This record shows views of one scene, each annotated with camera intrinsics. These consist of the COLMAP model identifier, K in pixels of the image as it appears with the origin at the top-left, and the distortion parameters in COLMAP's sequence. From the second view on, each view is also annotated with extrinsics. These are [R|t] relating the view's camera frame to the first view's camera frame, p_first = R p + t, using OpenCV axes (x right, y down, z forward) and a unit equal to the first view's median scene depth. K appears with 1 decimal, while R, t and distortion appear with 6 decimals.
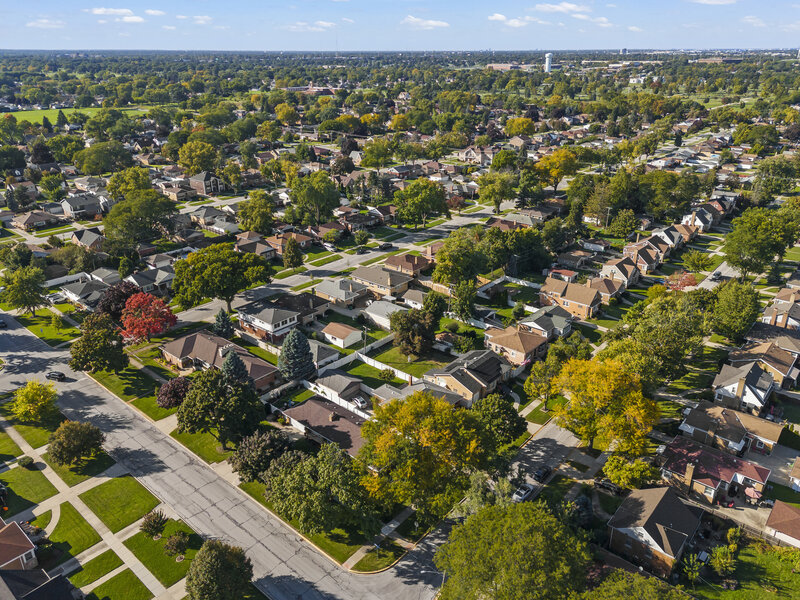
lens RADIAL K [[579.6, 0, 400.0], [0, 579.6, 300.0], [0, 0, 1]] dist [0.065322, -0.065763]
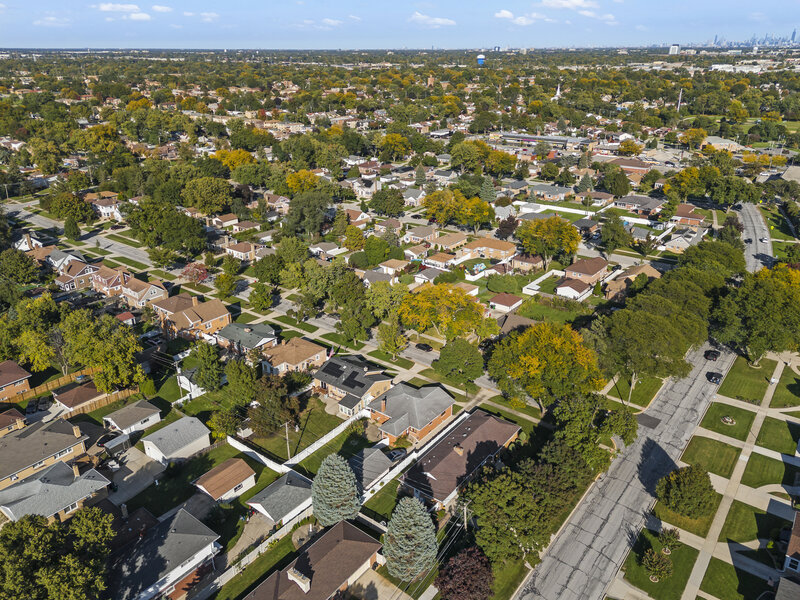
lens RADIAL K [[589.4, 0, 405.3], [0, 589.4, 301.1], [0, 0, 1]] dist [0.066145, -0.063024]
pose [[-0.054940, -0.385391, 0.921117, -0.575902], [0.393825, 0.839358, 0.374673, -0.251058], [-0.917542, 0.383344, 0.105662, 0.584821]]
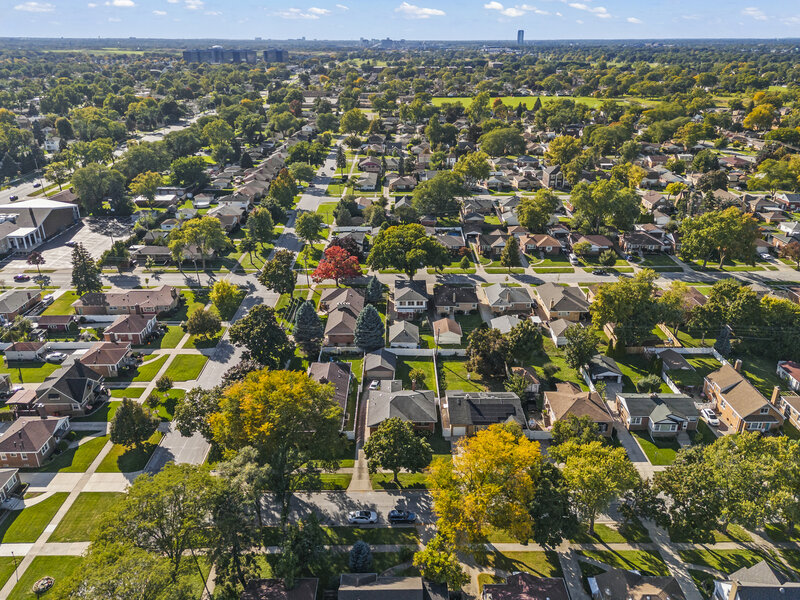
lens RADIAL K [[589.4, 0, 405.3], [0, 589.4, 301.1], [0, 0, 1]] dist [0.066145, -0.063024]
pose [[0.662203, 0.300153, -0.686583, 0.485314], [-0.293821, 0.946901, 0.130568, -0.093777], [0.689316, 0.115270, 0.715231, 0.182389]]
